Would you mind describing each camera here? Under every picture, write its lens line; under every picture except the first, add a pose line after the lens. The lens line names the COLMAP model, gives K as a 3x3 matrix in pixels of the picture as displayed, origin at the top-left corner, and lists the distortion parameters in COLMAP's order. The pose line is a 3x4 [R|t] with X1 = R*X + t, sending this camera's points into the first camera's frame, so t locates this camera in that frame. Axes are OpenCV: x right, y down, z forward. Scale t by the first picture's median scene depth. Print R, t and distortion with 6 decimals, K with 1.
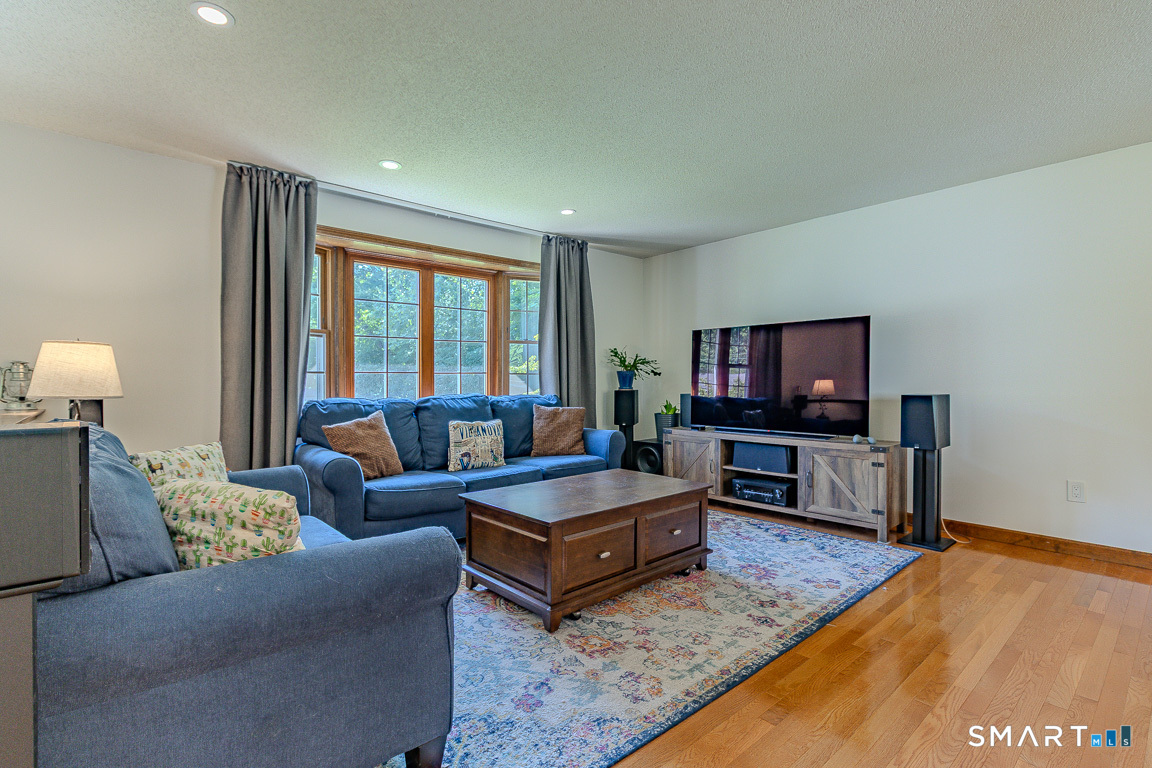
lens RADIAL K [[537.8, 0, 572.0], [0, 537.8, 385.9], [0, 0, 1]] dist [0.006899, -0.001437]
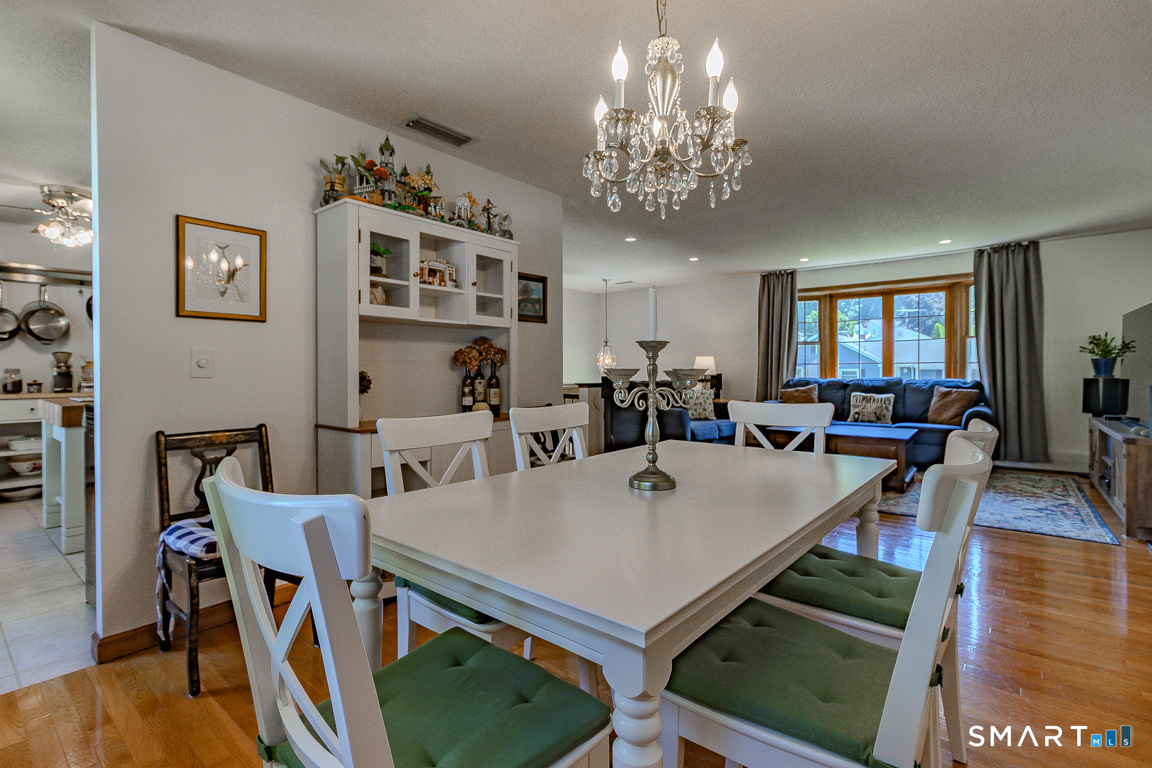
lens RADIAL K [[537.8, 0, 579.5], [0, 537.8, 376.7], [0, 0, 1]] dist [0.006899, -0.001437]
pose [[0.165993, 0.014393, -0.986022, 1.367147], [-0.008238, 0.999879, 0.013208, 0.000852], [0.986093, 0.005930, 0.166092, -0.128136]]
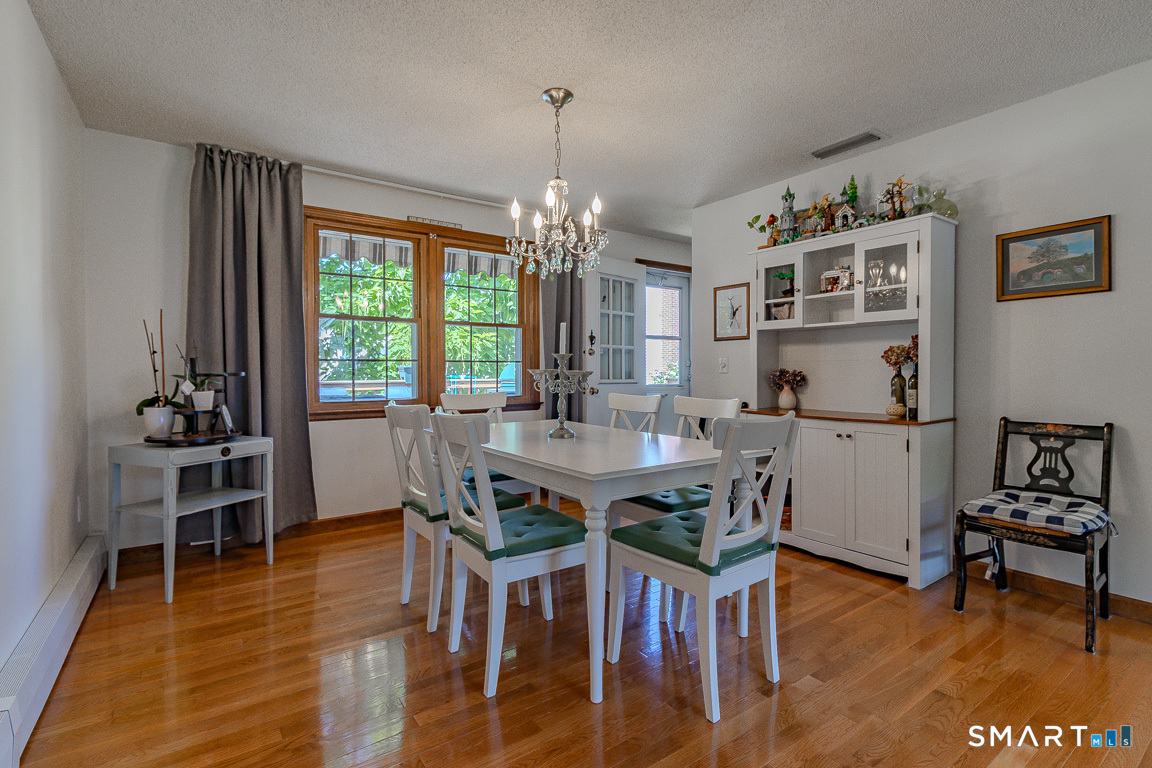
lens RADIAL K [[537.8, 0, 568.4], [0, 537.8, 374.6], [0, 0, 1]] dist [0.006899, -0.001437]
pose [[-0.994021, 0.005240, 0.109060, 0.863955], [0.007470, 0.999771, 0.020048, -0.008736], [-0.108930, 0.020743, -0.993833, 0.735155]]
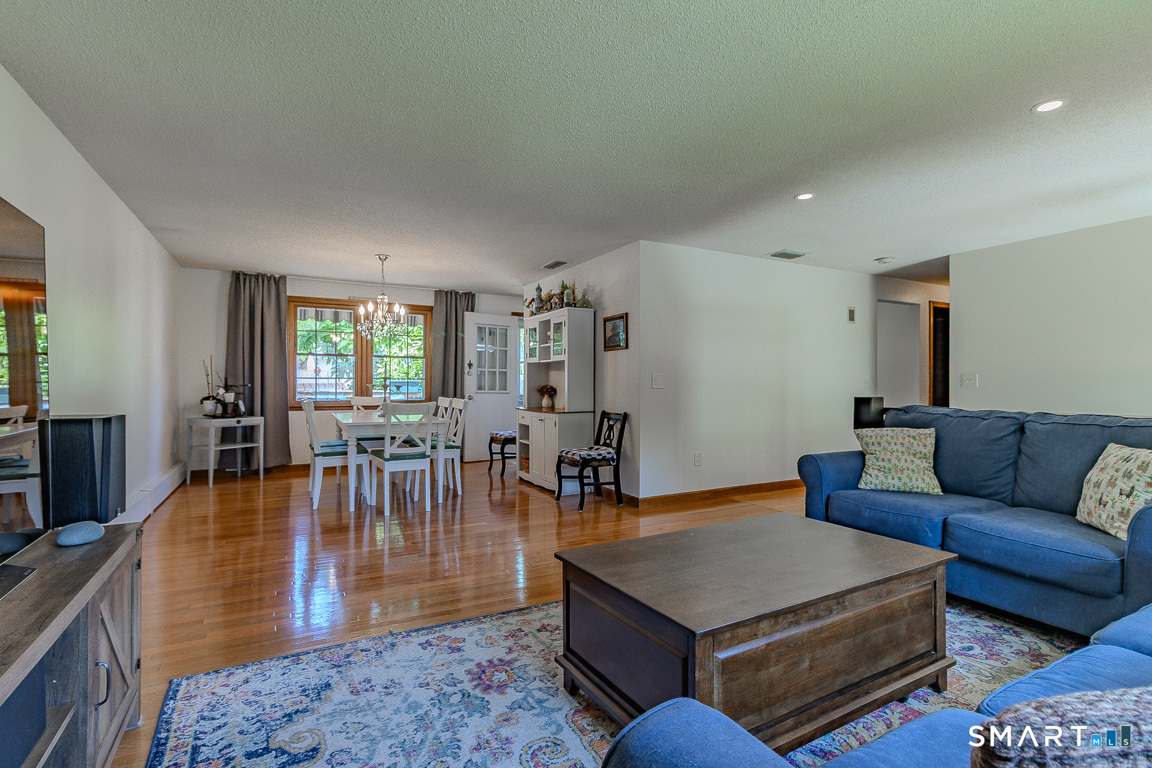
lens RADIAL K [[537.8, 0, 574.4], [0, 537.8, 382.6], [0, 0, 1]] dist [0.006899, -0.001437]
pose [[-0.975114, -0.000685, 0.221703, 0.086247], [0.001018, 0.999971, 0.007564, -0.016880], [-0.221702, 0.007602, -0.975085, 1.385815]]
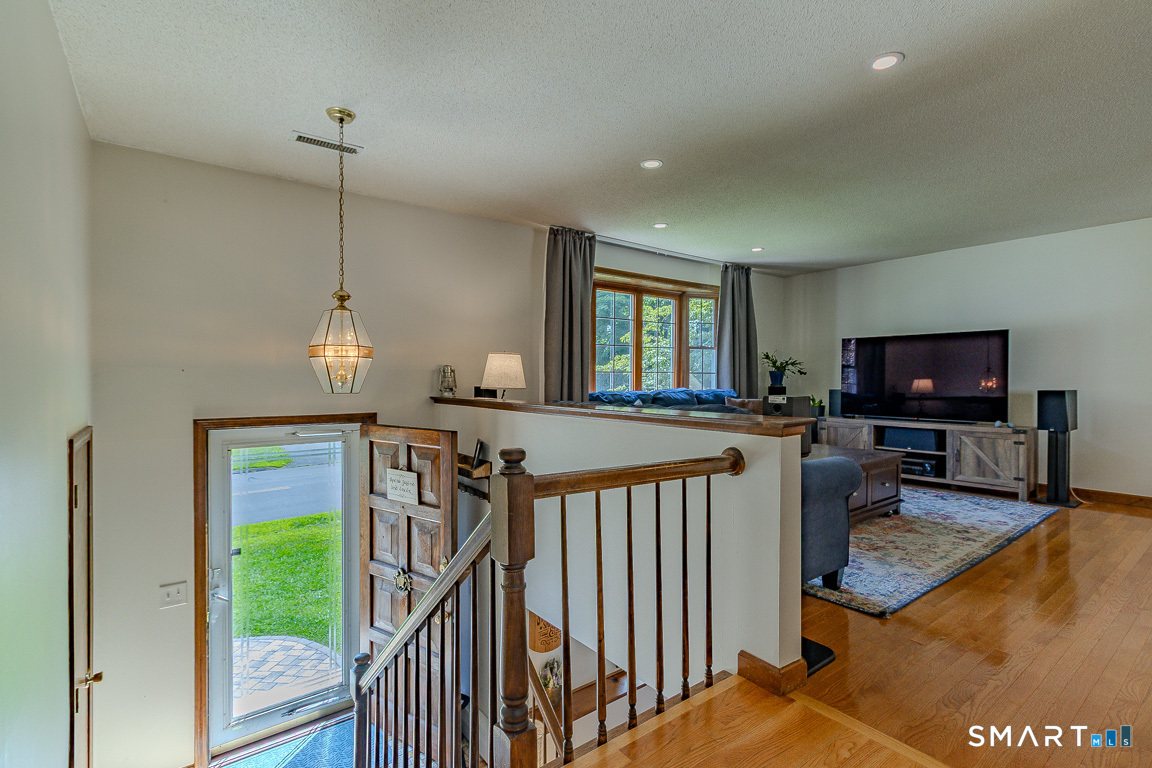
lens RADIAL K [[537.8, 0, 568.3], [0, 537.8, 379.8], [0, 0, 1]] dist [0.006899, -0.001437]
pose [[0.997892, 0.003954, -0.064783, -0.448565], [-0.004444, 0.999963, -0.007424, 0.005854], [0.064751, 0.007696, 0.997872, -0.391362]]
